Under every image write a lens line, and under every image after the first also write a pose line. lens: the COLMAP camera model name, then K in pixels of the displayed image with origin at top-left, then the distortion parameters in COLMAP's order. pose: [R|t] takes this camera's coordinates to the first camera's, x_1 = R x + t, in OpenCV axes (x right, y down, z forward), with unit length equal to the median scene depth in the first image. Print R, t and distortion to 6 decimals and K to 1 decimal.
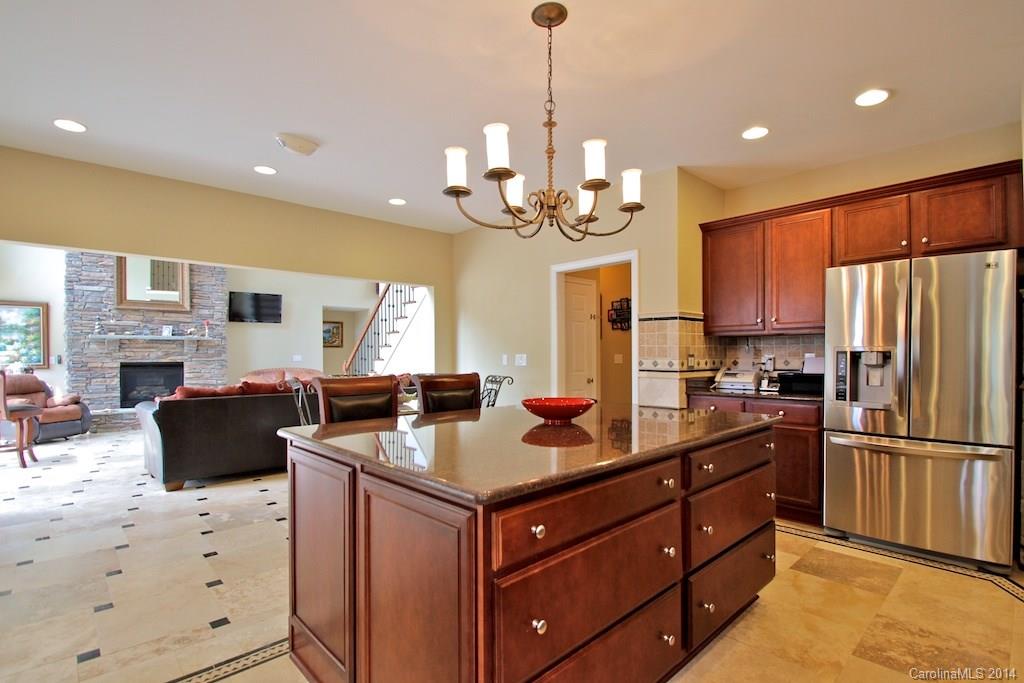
lens RADIAL K [[474.0, 0, 509.7], [0, 474.0, 355.7], [0, 0, 1]] dist [0.000031, -0.011421]
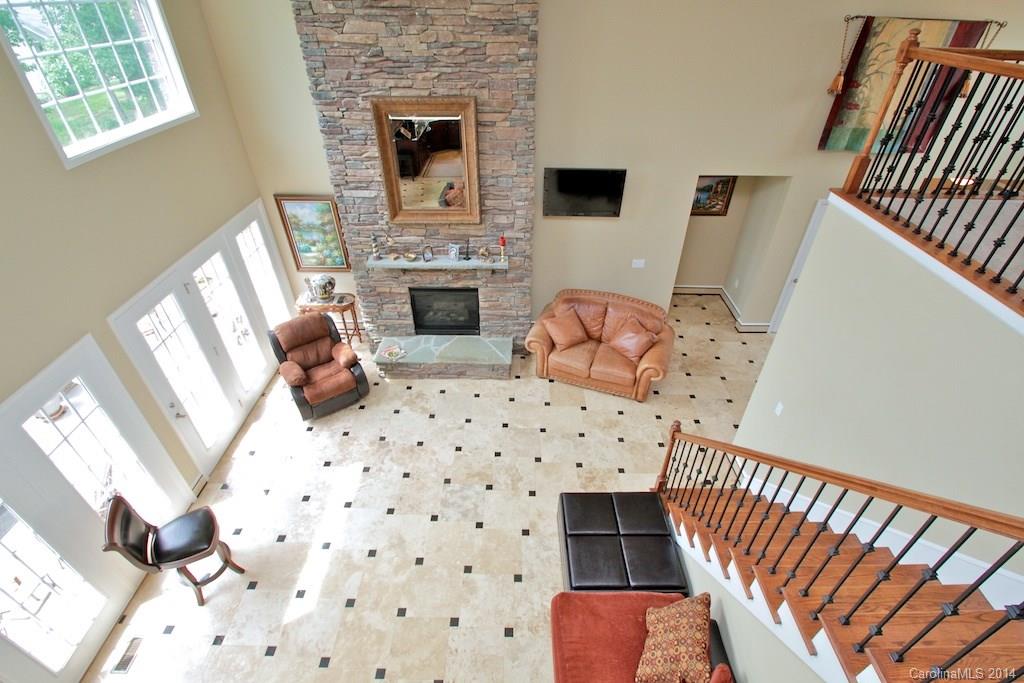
lens RADIAL K [[474.0, 0, 512.8], [0, 474.0, 350.9], [0, 0, 1]] dist [0.000031, -0.011421]
pose [[0.723149, 0.419582, -0.548640, -0.234135], [-0.006401, 0.798371, 0.602131, -0.369871], [0.690662, -0.431919, 0.580027, 0.624829]]
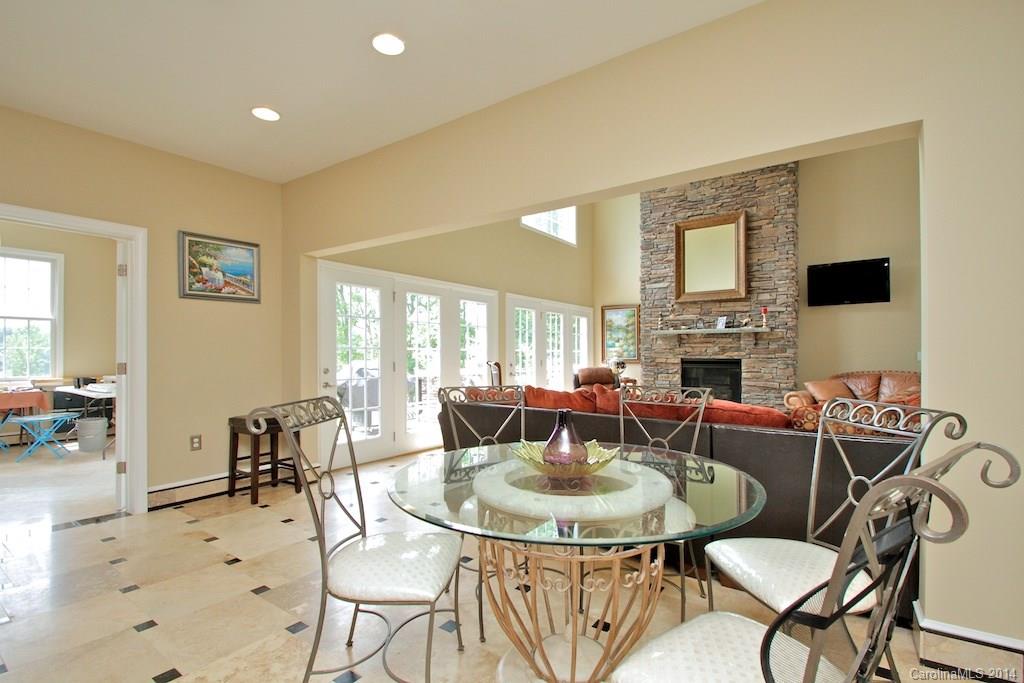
lens RADIAL K [[474.0, 0, 517.4], [0, 474.0, 356.8], [0, 0, 1]] dist [0.000031, -0.011421]
pose [[0.203733, 0.010875, -0.978966, 0.058351], [-0.002584, 0.999941, 0.010570, 0.001587], [0.979023, 0.000376, 0.203749, 0.473301]]
